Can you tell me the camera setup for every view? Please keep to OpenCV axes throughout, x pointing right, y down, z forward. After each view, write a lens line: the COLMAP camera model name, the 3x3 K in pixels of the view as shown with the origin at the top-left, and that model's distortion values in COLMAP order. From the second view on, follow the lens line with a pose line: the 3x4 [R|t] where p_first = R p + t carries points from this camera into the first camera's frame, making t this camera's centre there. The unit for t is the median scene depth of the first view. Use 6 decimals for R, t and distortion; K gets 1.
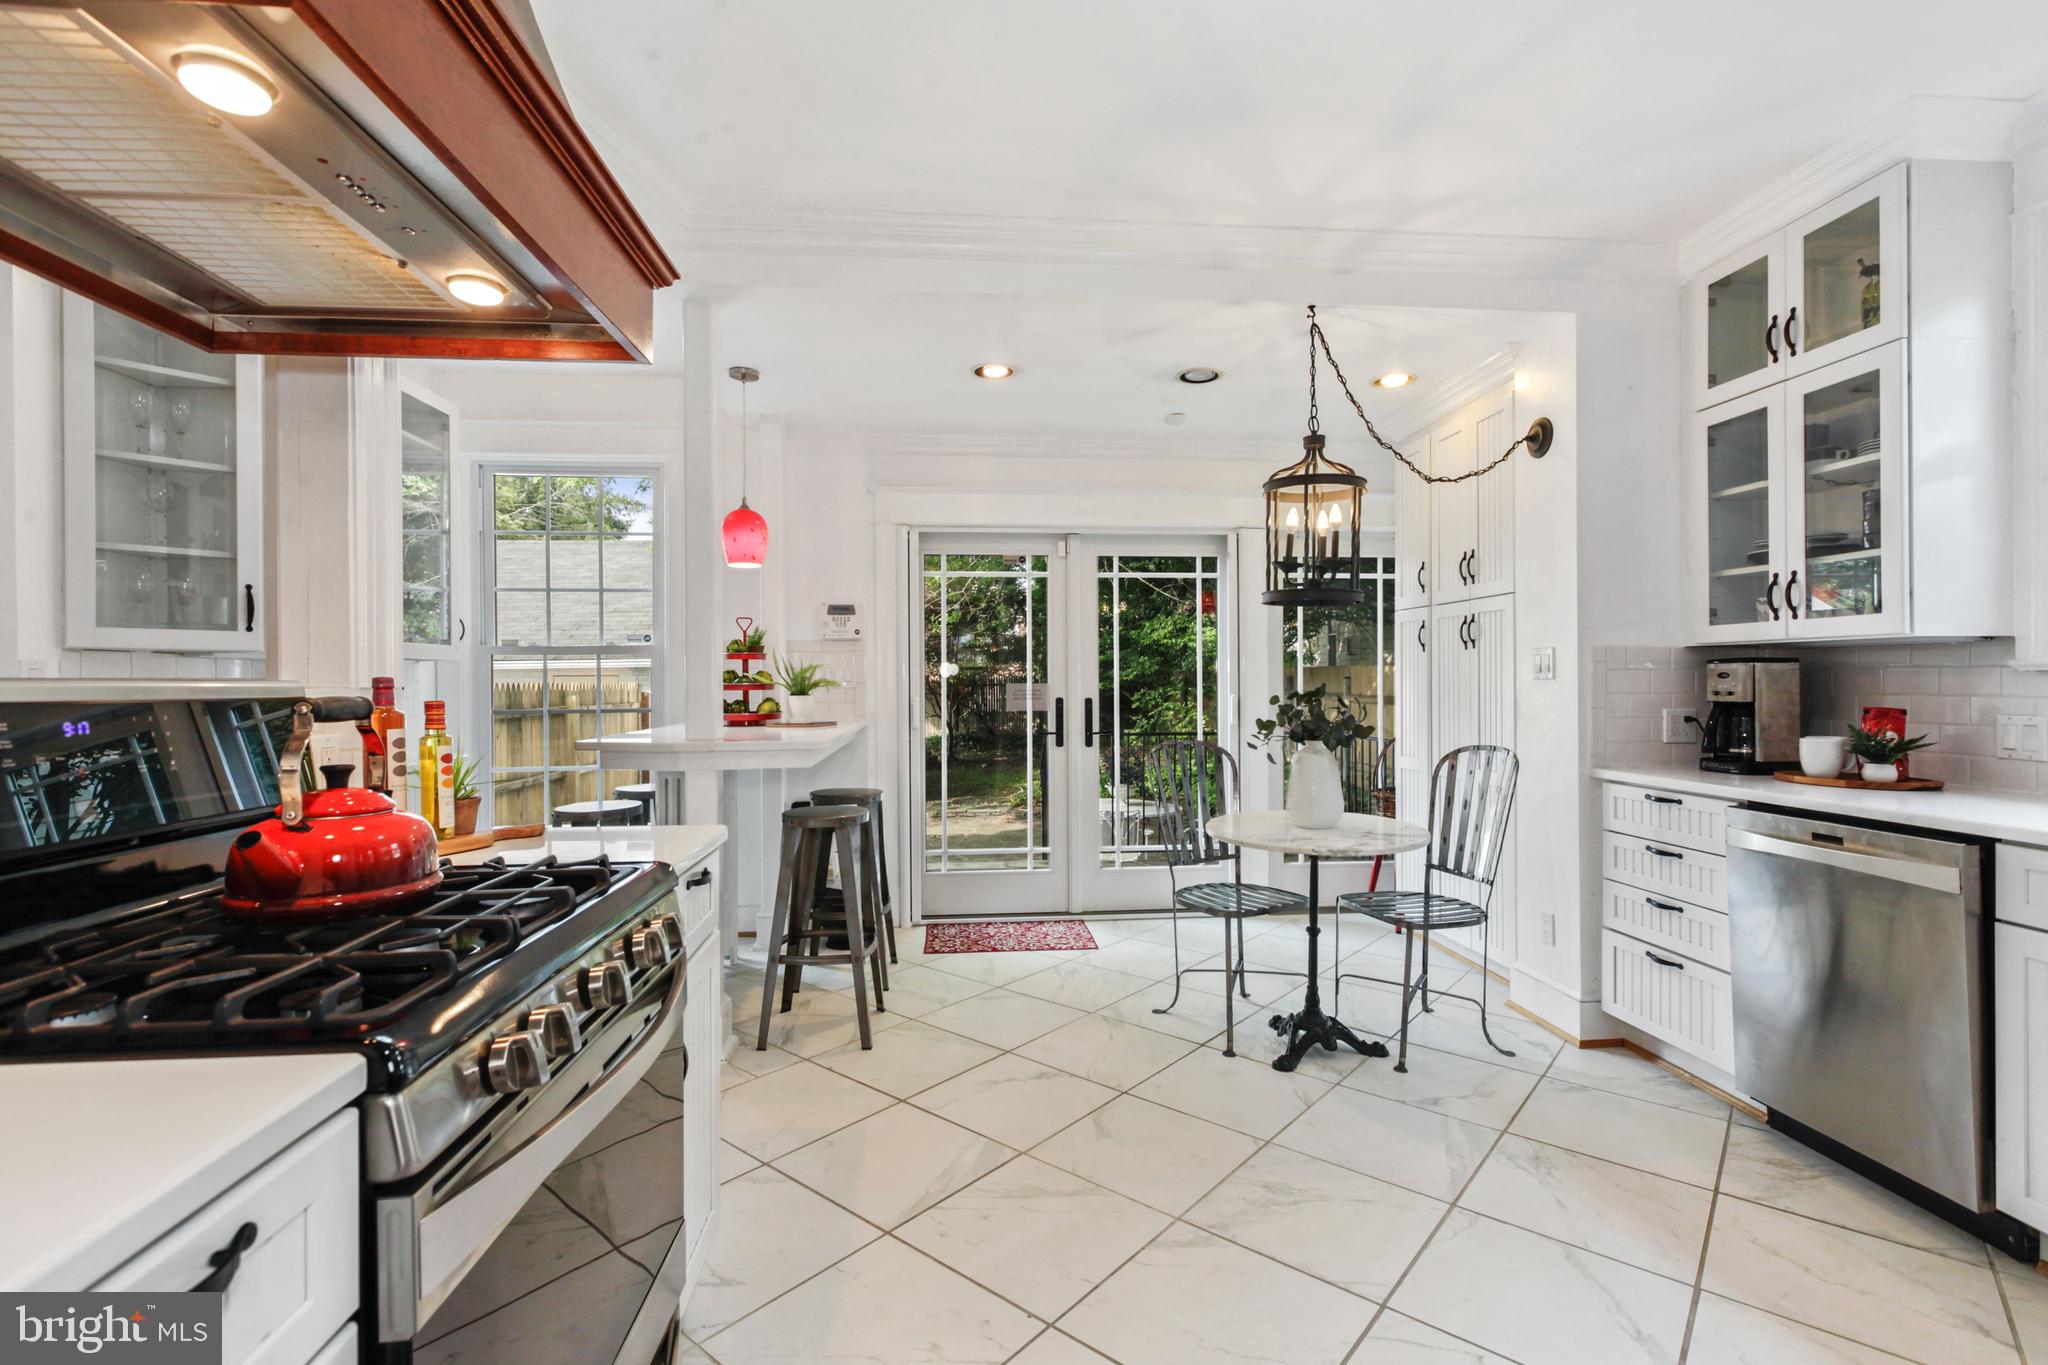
lens RADIAL K [[937.2, 0, 1022.3], [0, 937.2, 688.2], [0, 0, 1]] dist [0.023906, 0.000327]
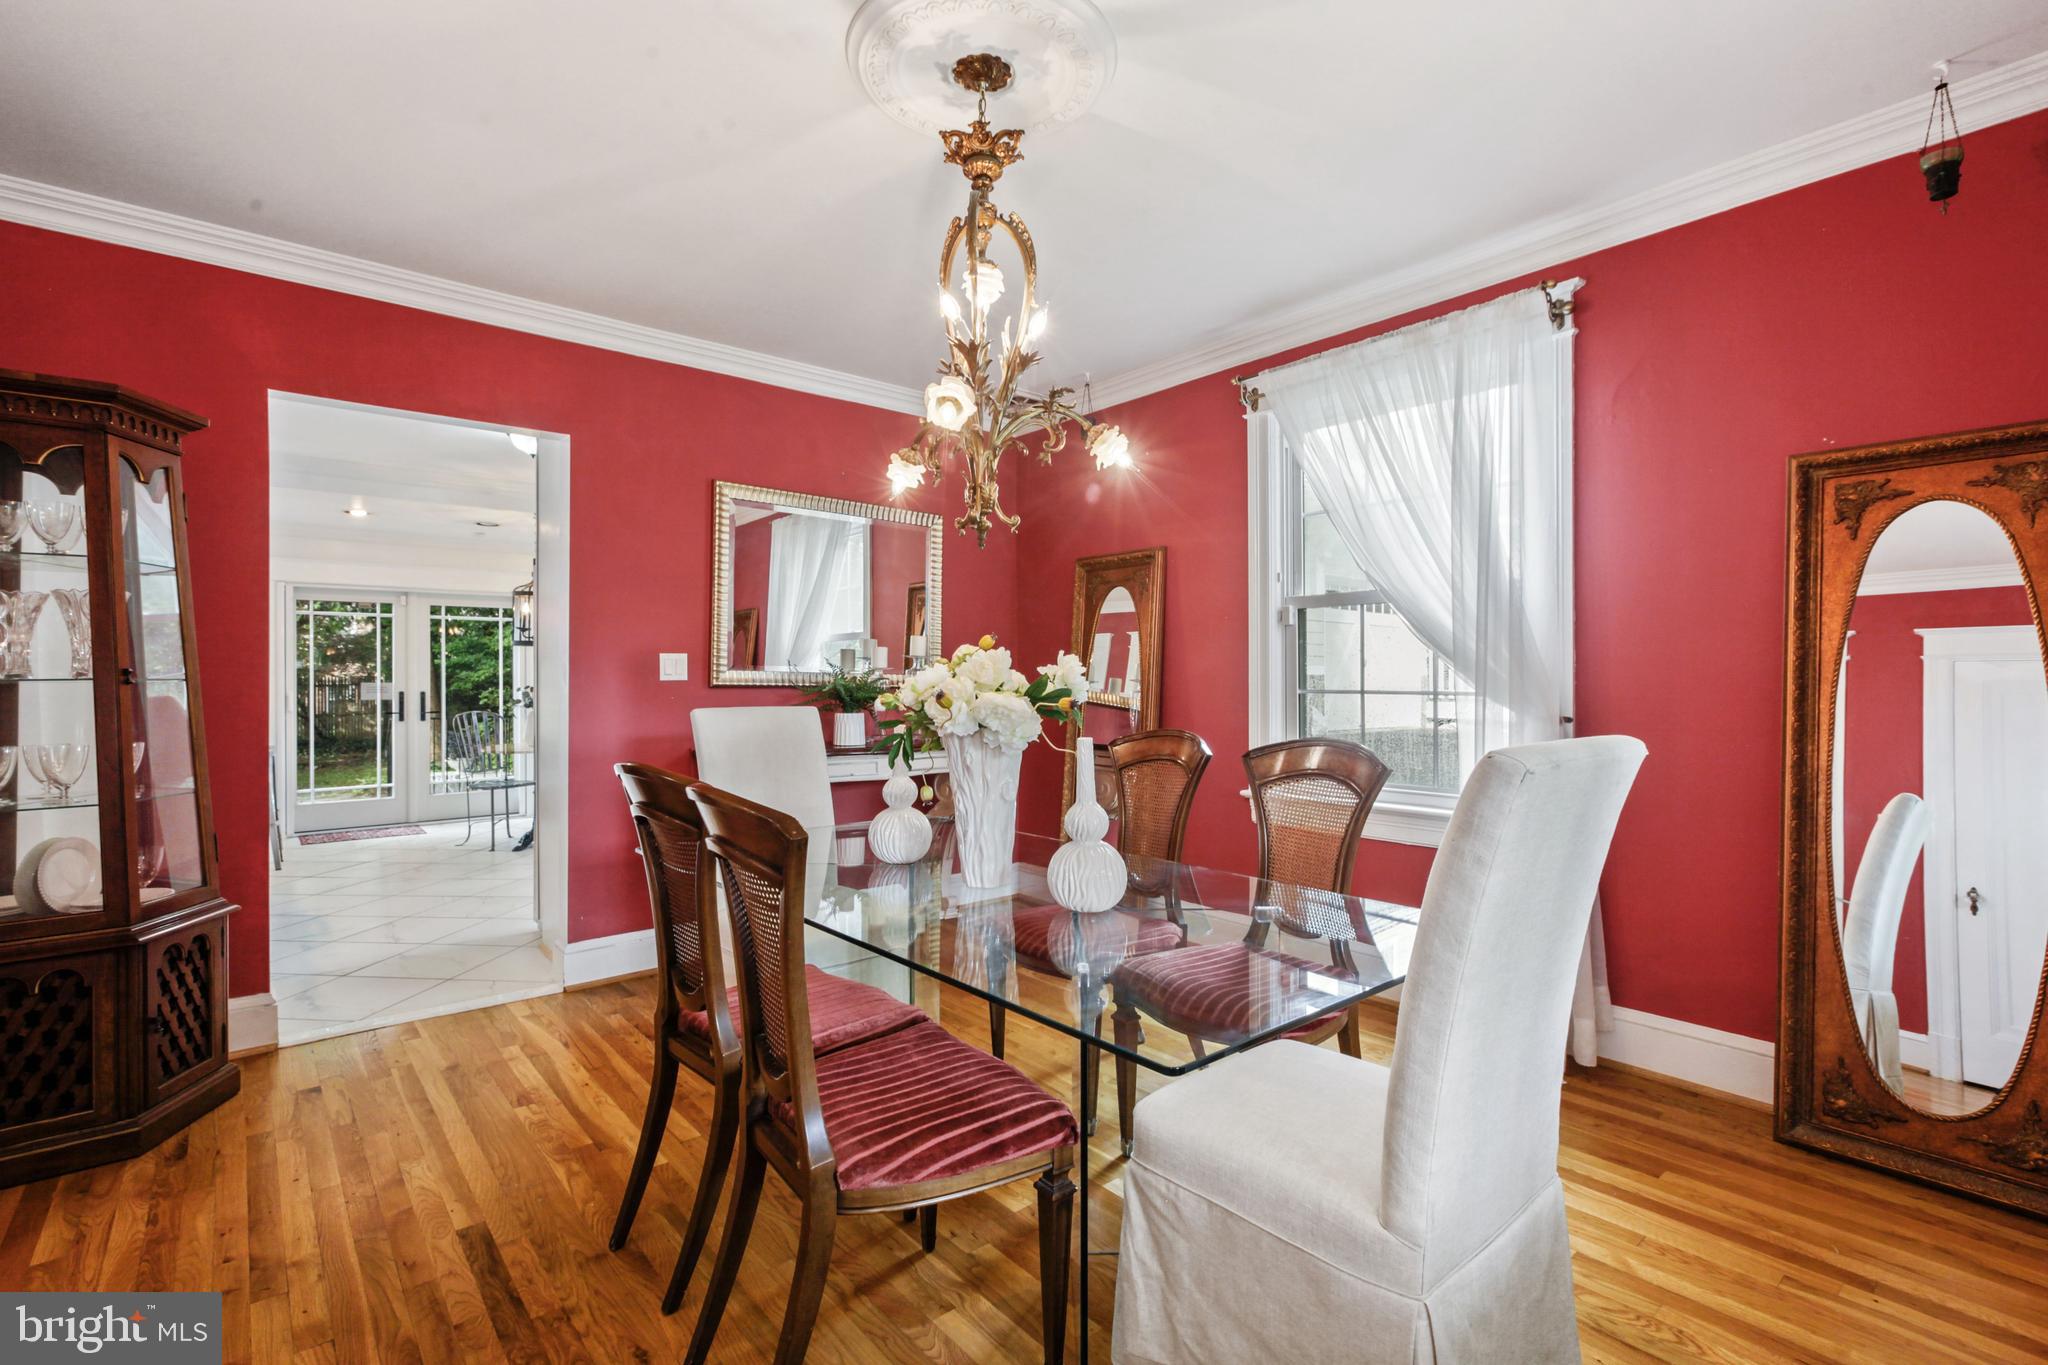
lens RADIAL K [[937.2, 0, 1024.9], [0, 937.2, 687.8], [0, 0, 1]] dist [0.023906, 0.000327]
pose [[0.810909, 0.003992, 0.585158, -0.044127], [-0.004030, 0.999991, -0.001238, 0.002226], [-0.585158, -0.001354, 0.810918, -0.956248]]
